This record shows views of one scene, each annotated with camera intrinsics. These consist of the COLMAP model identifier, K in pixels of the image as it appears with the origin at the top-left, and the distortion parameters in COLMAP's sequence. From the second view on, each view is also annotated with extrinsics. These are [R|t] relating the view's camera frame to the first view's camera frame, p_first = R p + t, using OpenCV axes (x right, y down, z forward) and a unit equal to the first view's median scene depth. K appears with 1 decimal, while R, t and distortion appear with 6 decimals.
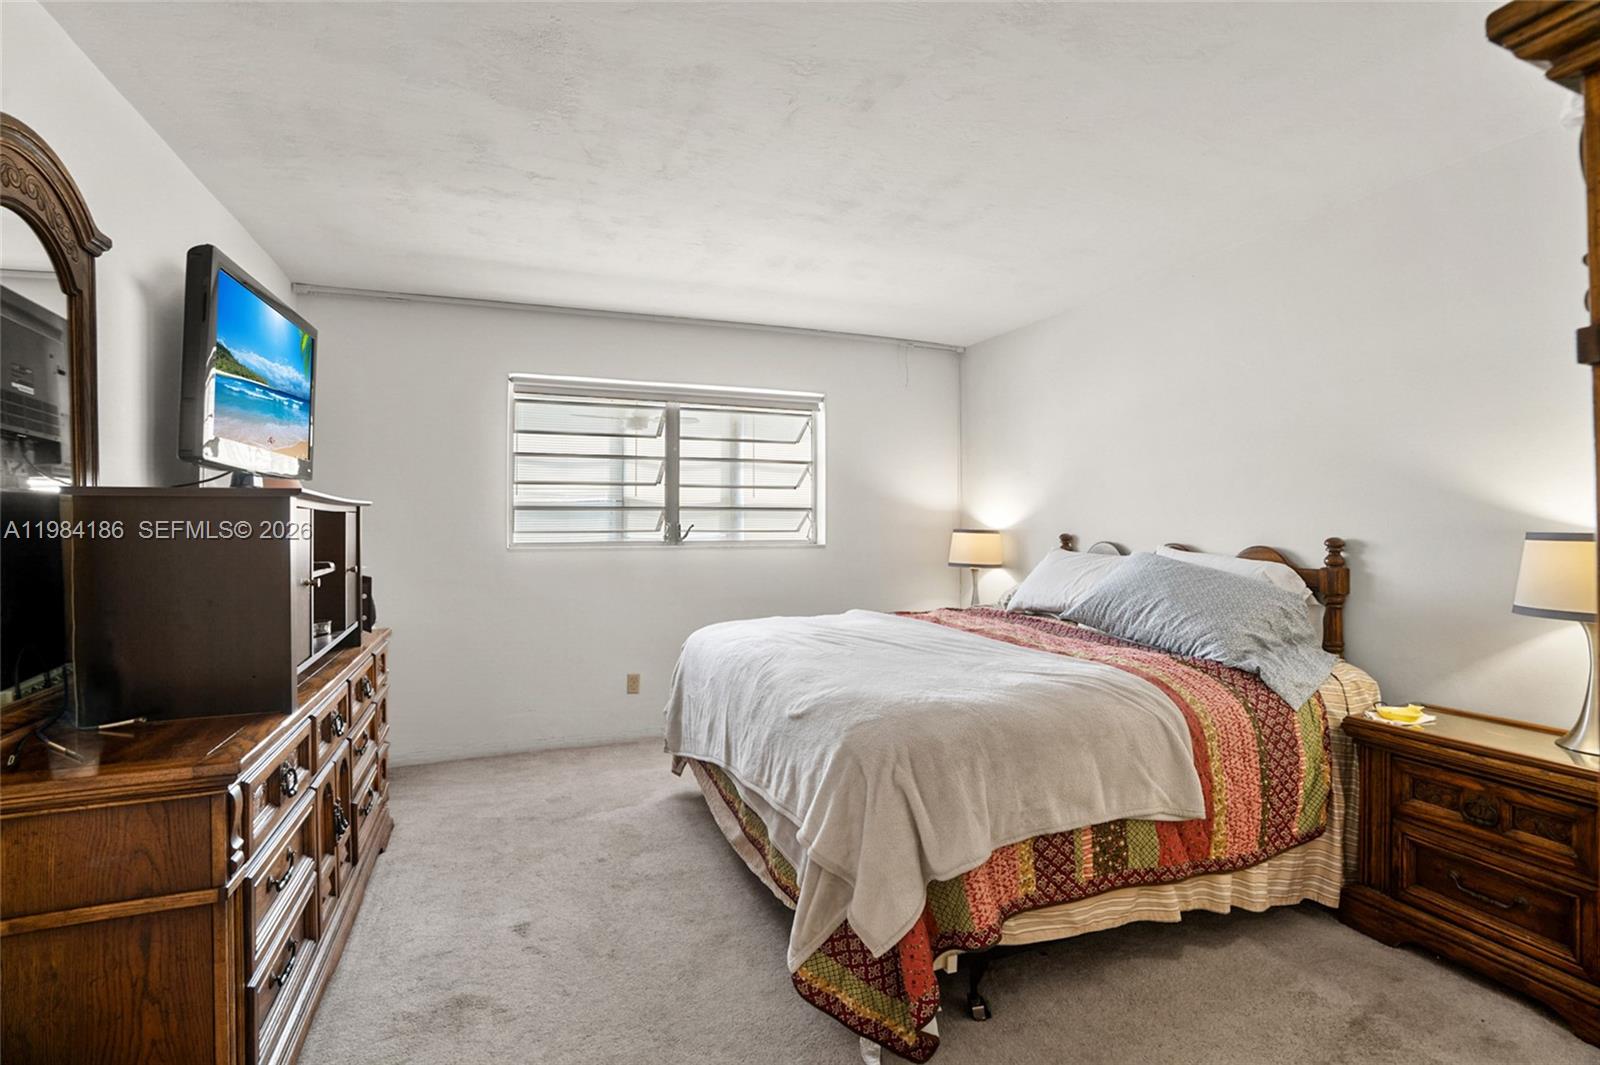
lens RADIAL K [[745.8, 0, 810.0], [0, 745.8, 524.5], [0, 0, 1]] dist [-0.059882, 0.022576]
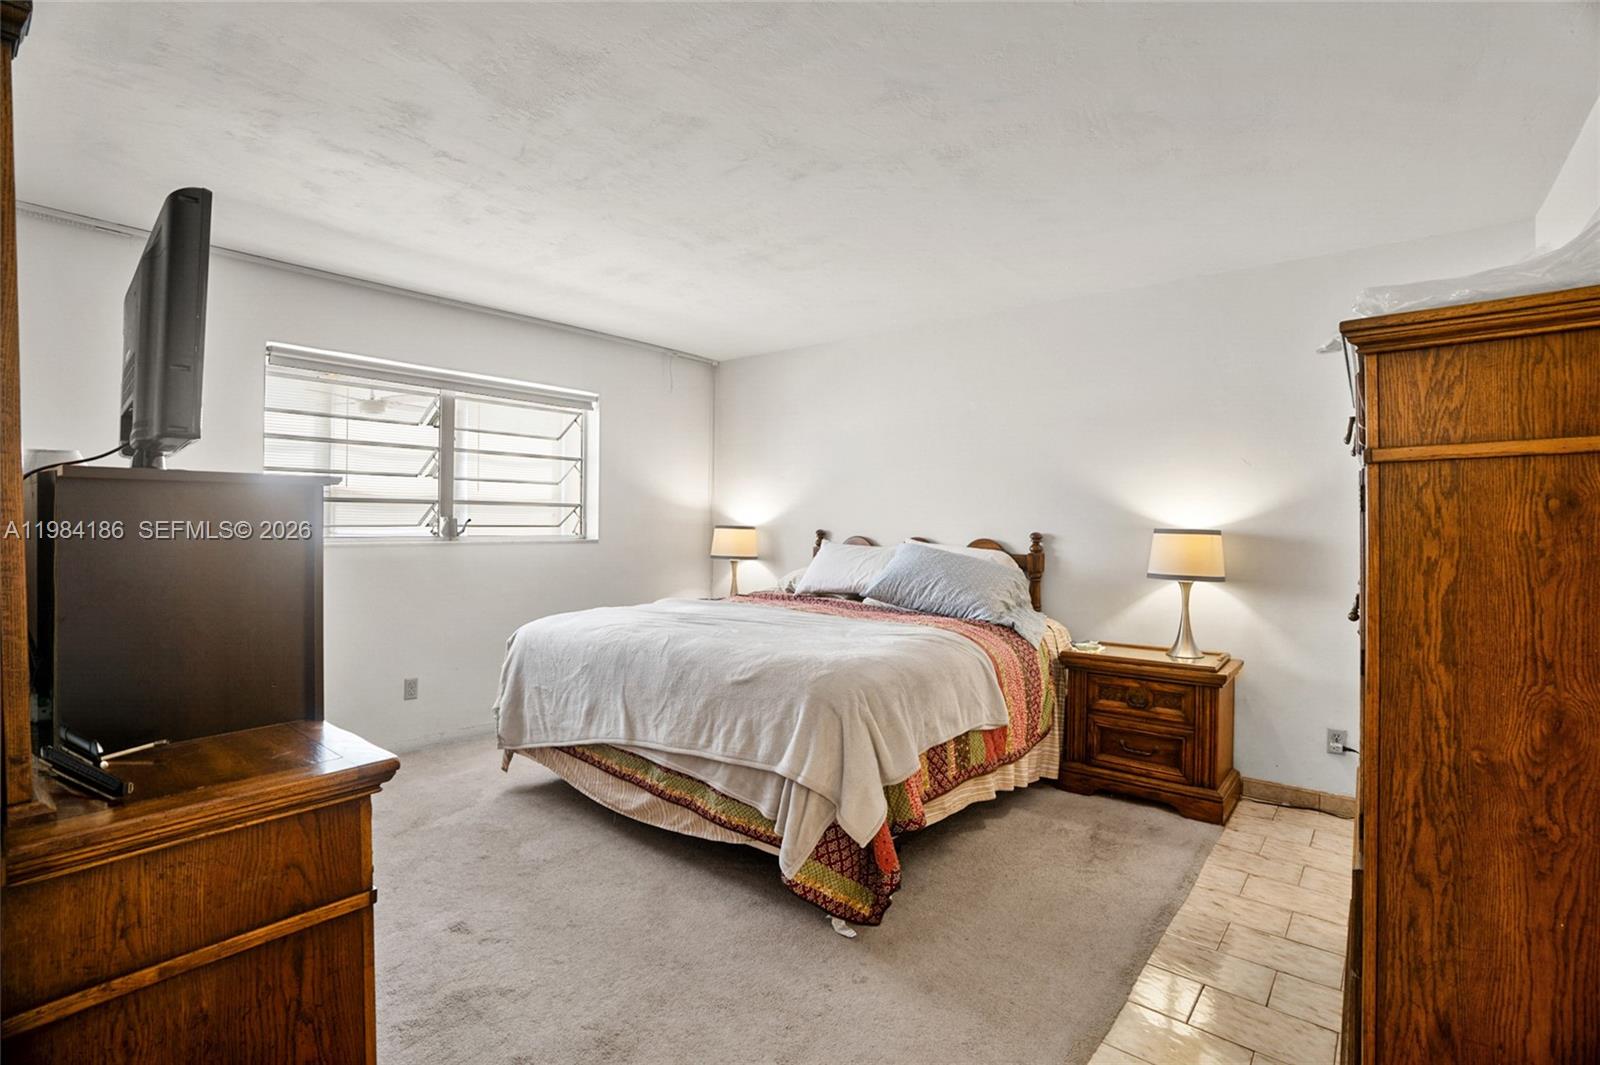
lens RADIAL K [[736.9, 0, 813.3], [0, 736.9, 533.7], [0, 0, 1]] dist [-0.071362, 0.032510]
pose [[0.875430, -0.000075, 0.483344, -0.479984], [-0.007658, 0.999872, 0.014026, 0.004538], [-0.483284, -0.015980, 0.875318, -0.076517]]
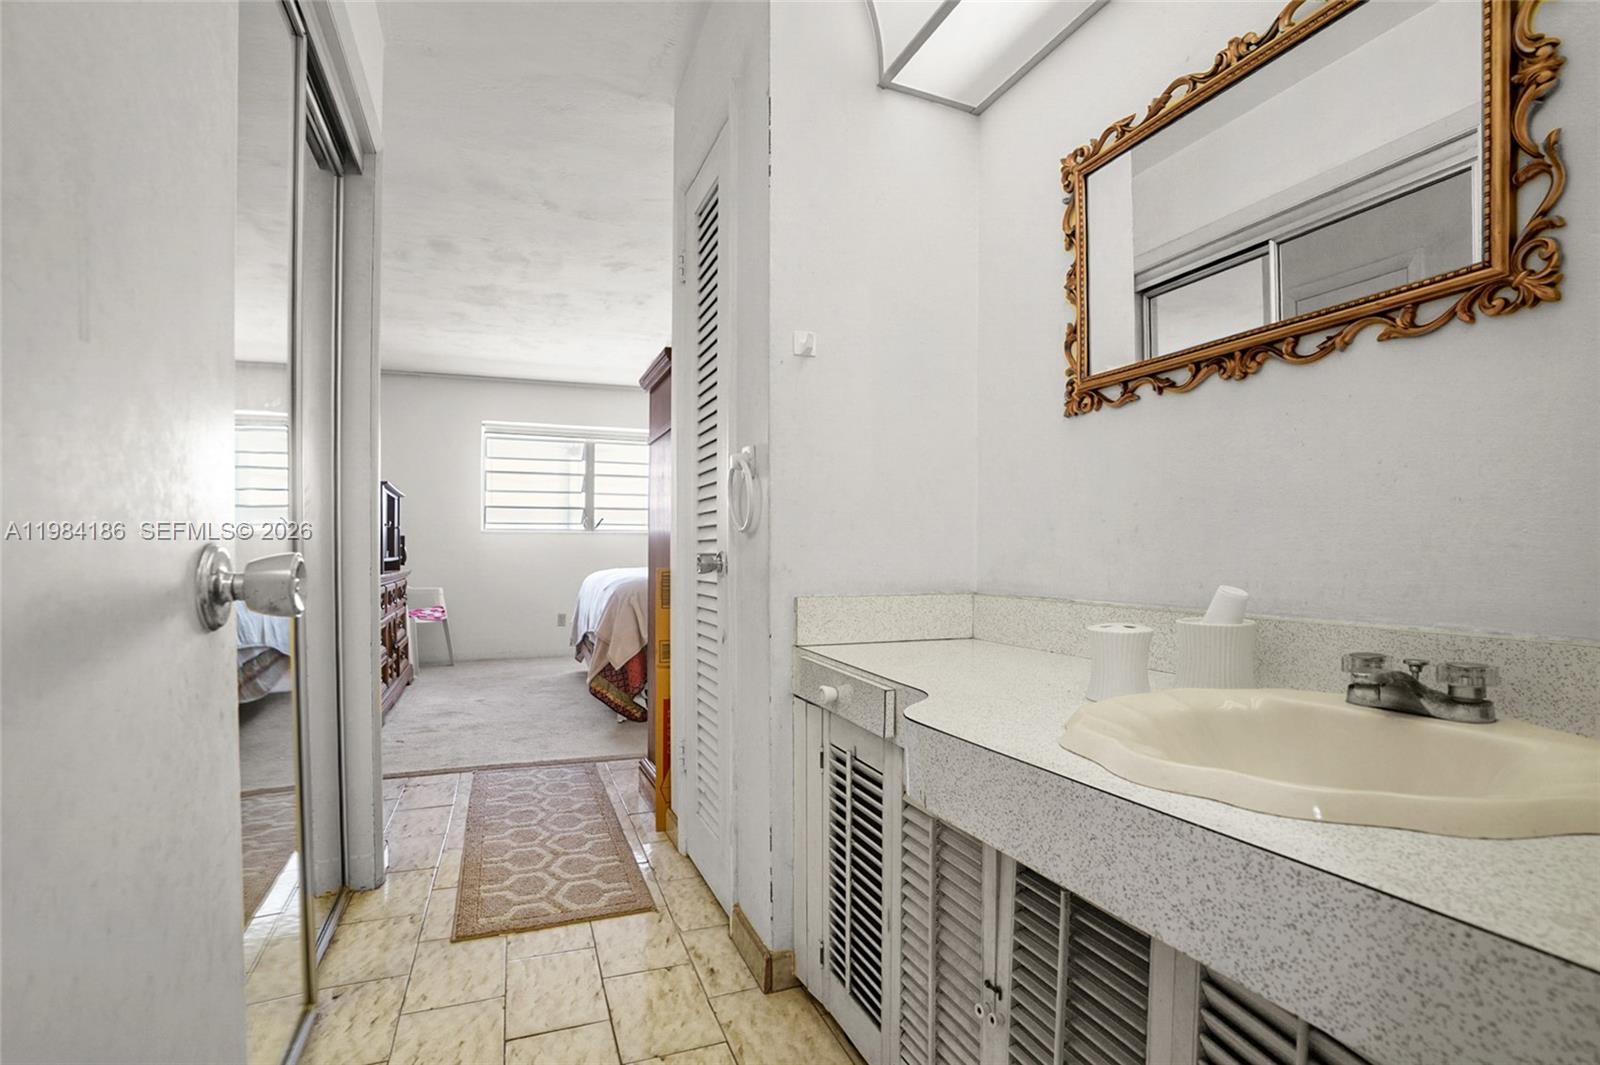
lens RADIAL K [[747.1, 0, 804.6], [0, 747.1, 543.0], [0, 0, 1]] dist [-0.071921, 0.030413]
pose [[0.999937, -0.007973, 0.007888, 0.508444], [0.007998, 0.999963, -0.003183, 0.121362], [-0.007862, 0.003246, 0.999964, -1.091409]]
